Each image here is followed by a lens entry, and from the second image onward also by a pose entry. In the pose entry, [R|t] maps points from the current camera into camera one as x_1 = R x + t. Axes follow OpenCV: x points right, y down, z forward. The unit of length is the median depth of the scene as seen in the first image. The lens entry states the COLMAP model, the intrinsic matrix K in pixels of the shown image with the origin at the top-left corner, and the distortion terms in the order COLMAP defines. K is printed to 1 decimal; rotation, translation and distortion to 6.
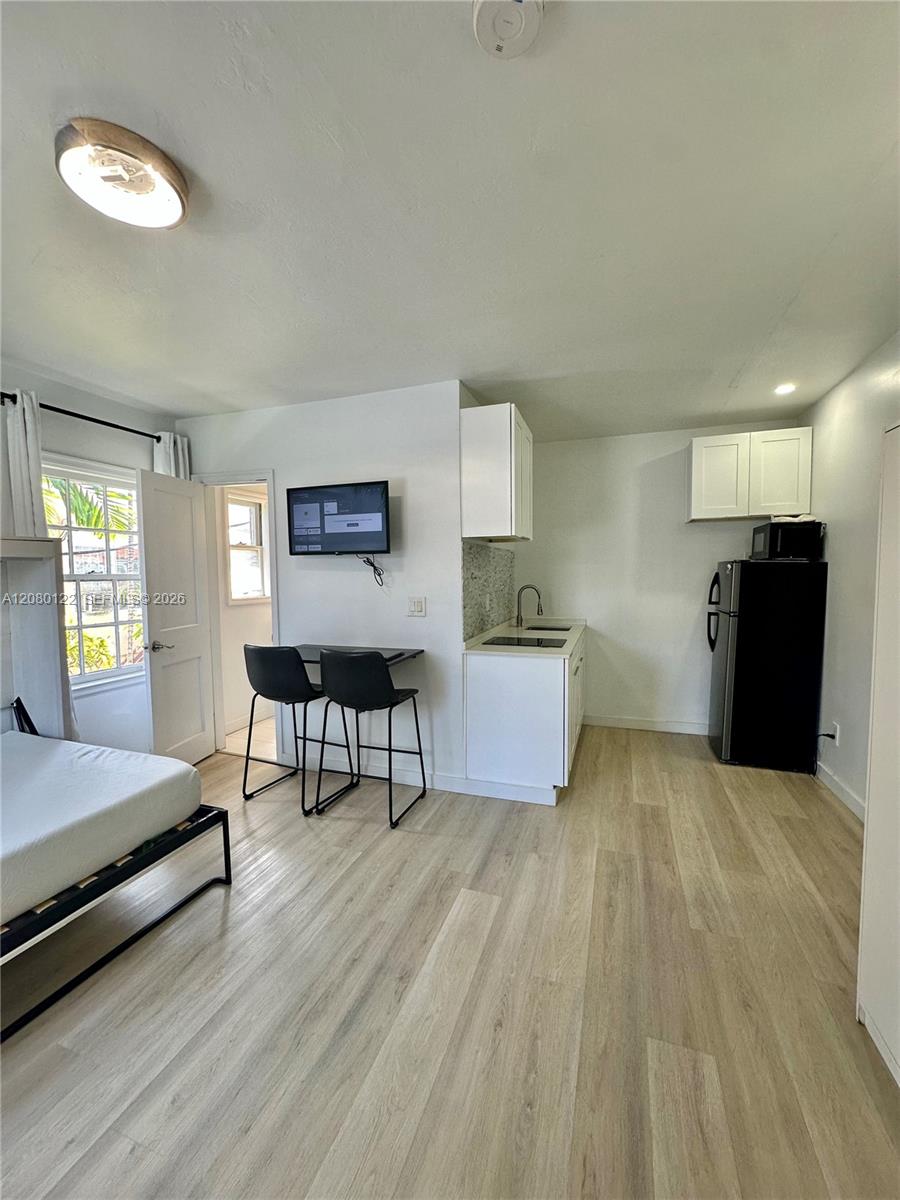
lens RADIAL K [[476.4, 0, 452.0], [0, 476.4, 599.6], [0, 0, 1]] dist [-0.004242, 0.000696]
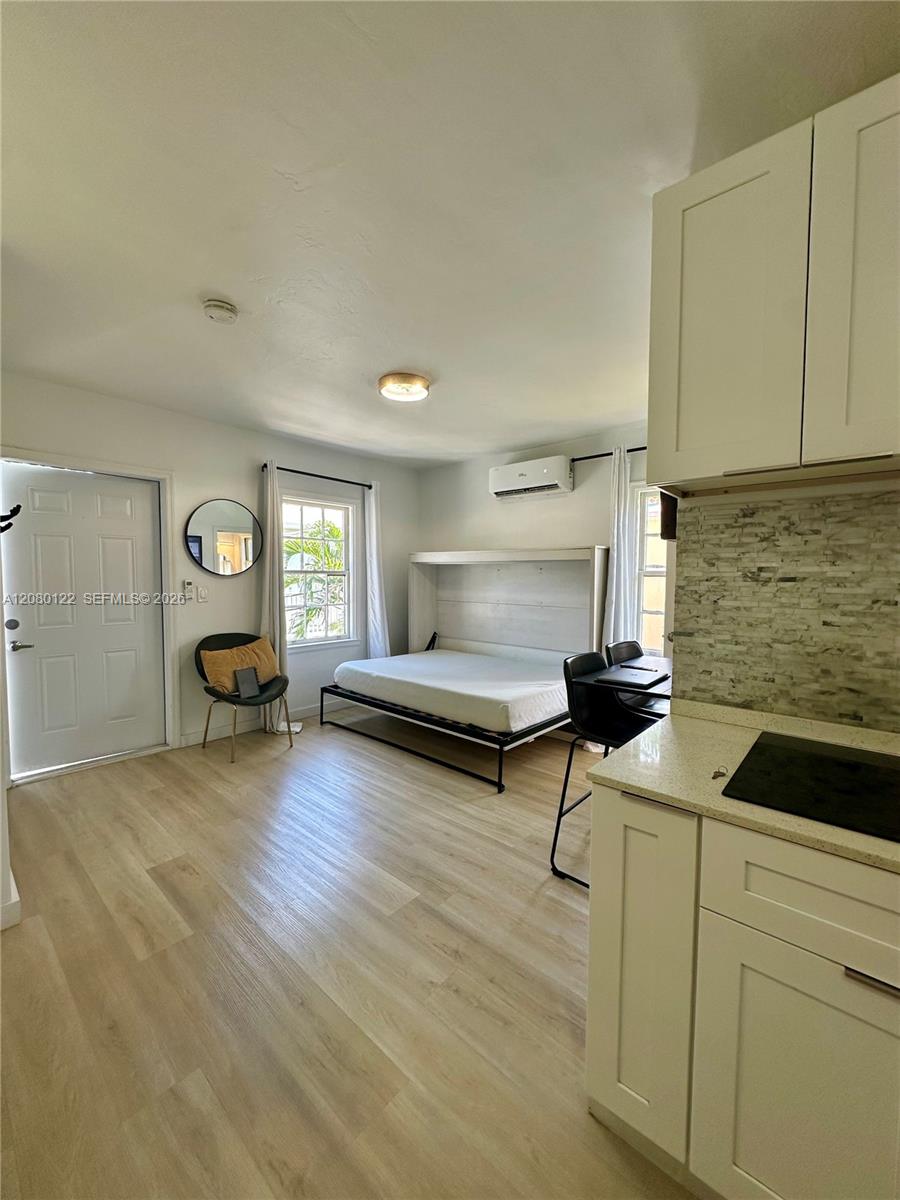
lens RADIAL K [[476.4, 0, 446.7], [0, 476.4, 600.8], [0, 0, 1]] dist [-0.004242, 0.000696]
pose [[-0.378471, 0.053095, -0.924089, 0.632581], [-0.059395, 0.994903, 0.081490, -0.046712], [0.923706, 0.085728, -0.373388, 1.001835]]
